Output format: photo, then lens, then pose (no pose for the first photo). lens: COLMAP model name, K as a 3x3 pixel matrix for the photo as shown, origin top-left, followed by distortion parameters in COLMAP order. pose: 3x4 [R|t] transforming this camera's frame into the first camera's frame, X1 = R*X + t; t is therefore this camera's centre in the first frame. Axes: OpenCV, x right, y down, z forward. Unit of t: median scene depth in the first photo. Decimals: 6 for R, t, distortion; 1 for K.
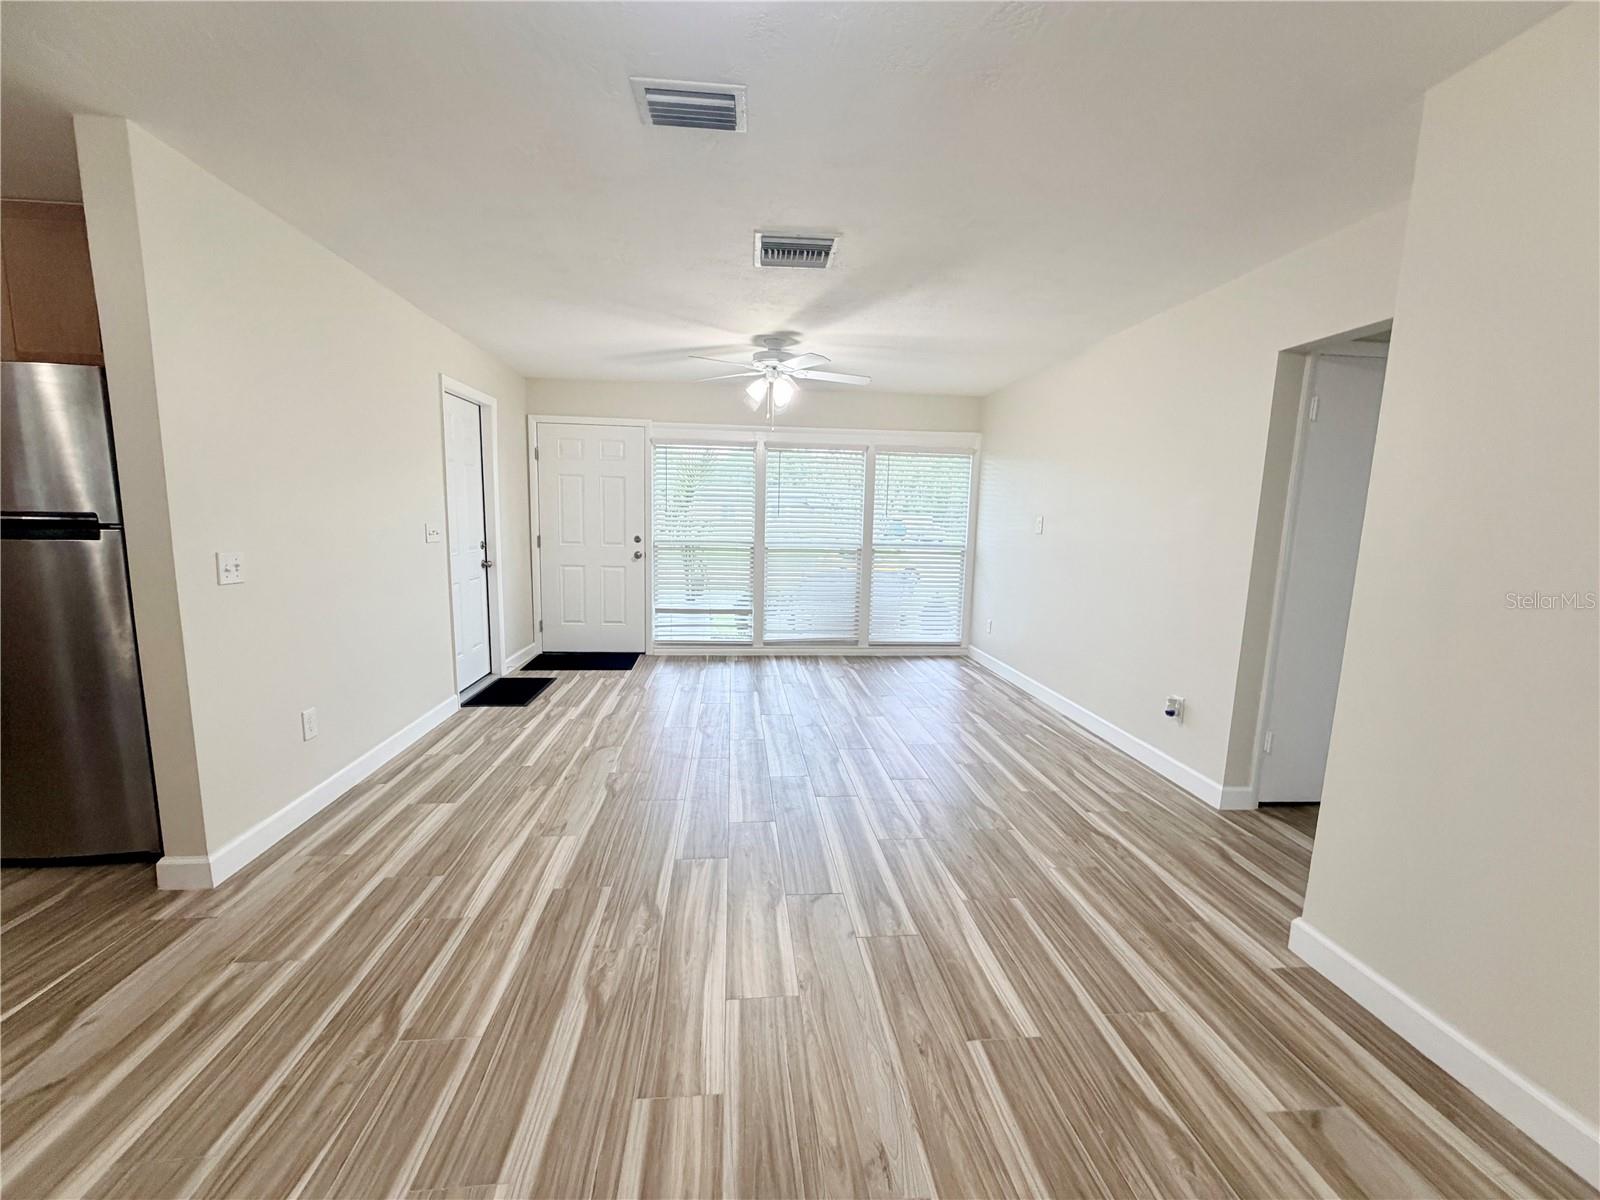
lens RADIAL K [[636.0, 0, 796.3], [0, 636.0, 602.3], [0, 0, 1]] dist [0.001742, -0.000410]
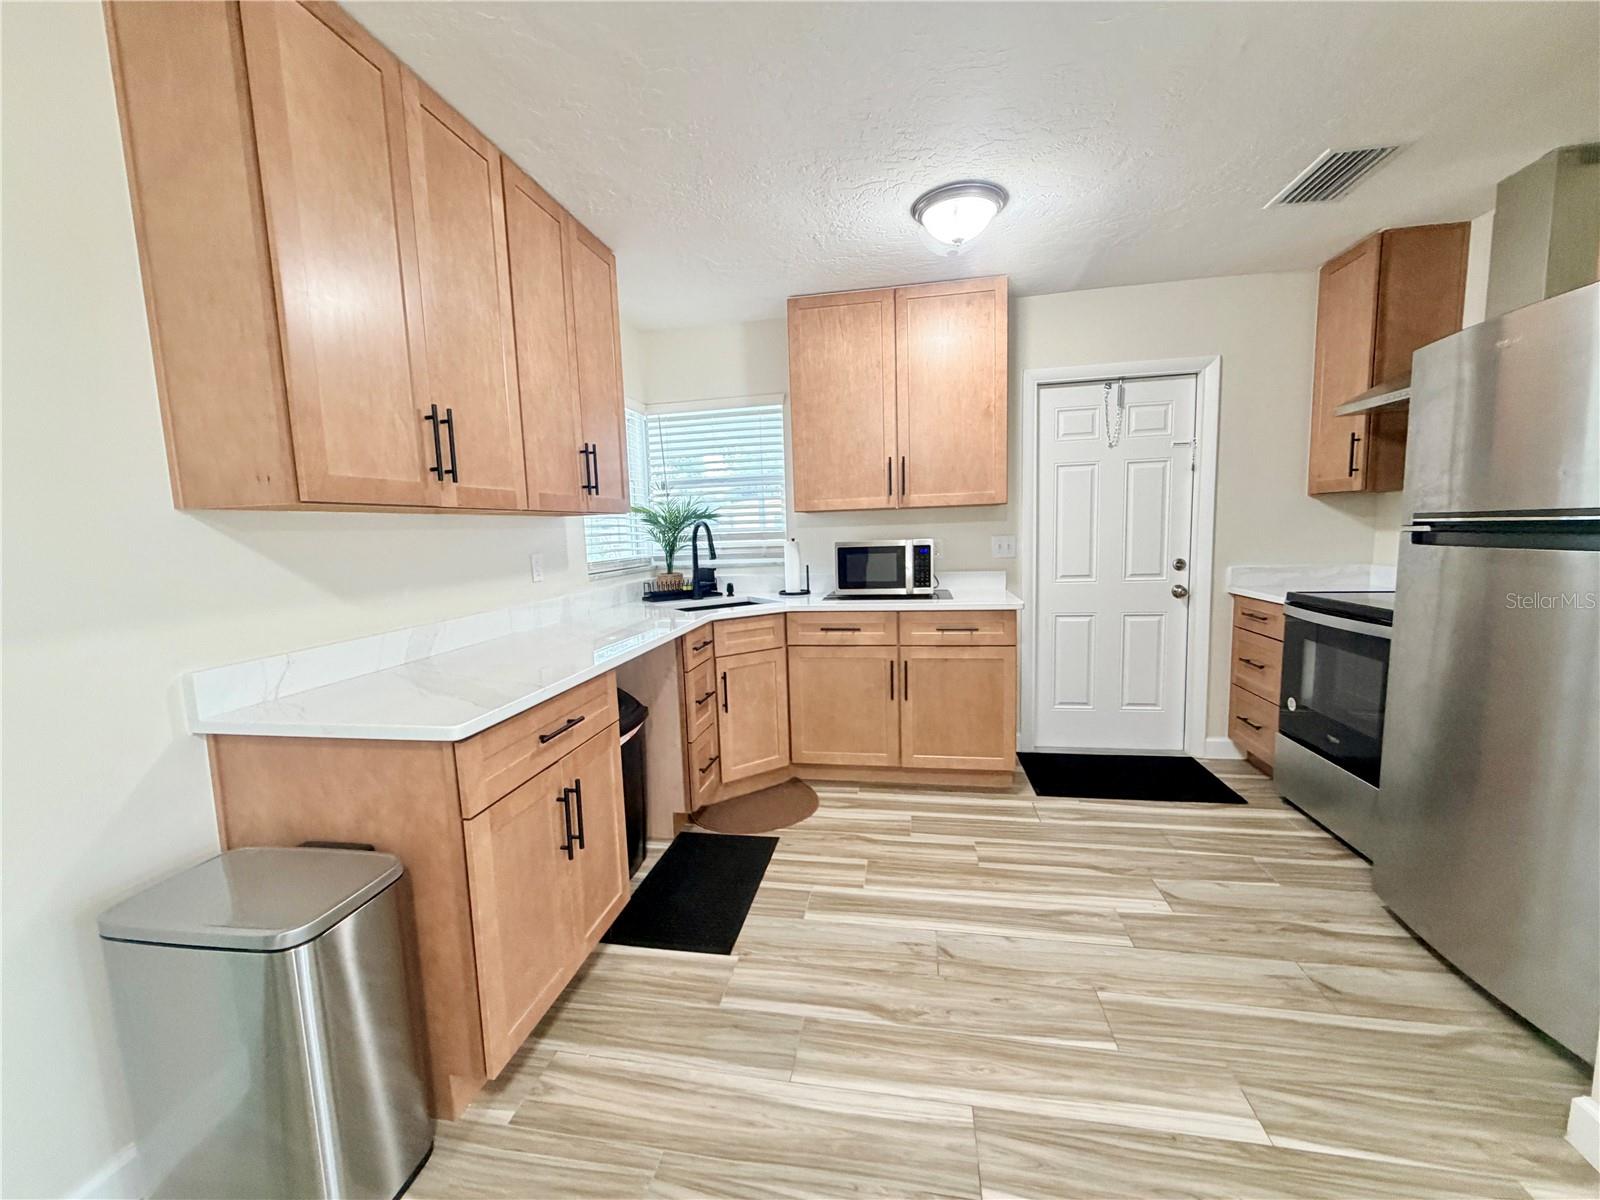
lens RADIAL K [[636.0, 0, 794.3], [0, 636.0, 599.7], [0, 0, 1]] dist [0.001742, -0.000410]
pose [[-0.279088, 0.092842, -0.955767, -0.206850], [-0.109070, 0.985809, 0.127609, -0.034672], [0.954051, 0.139859, -0.265001, 0.298464]]
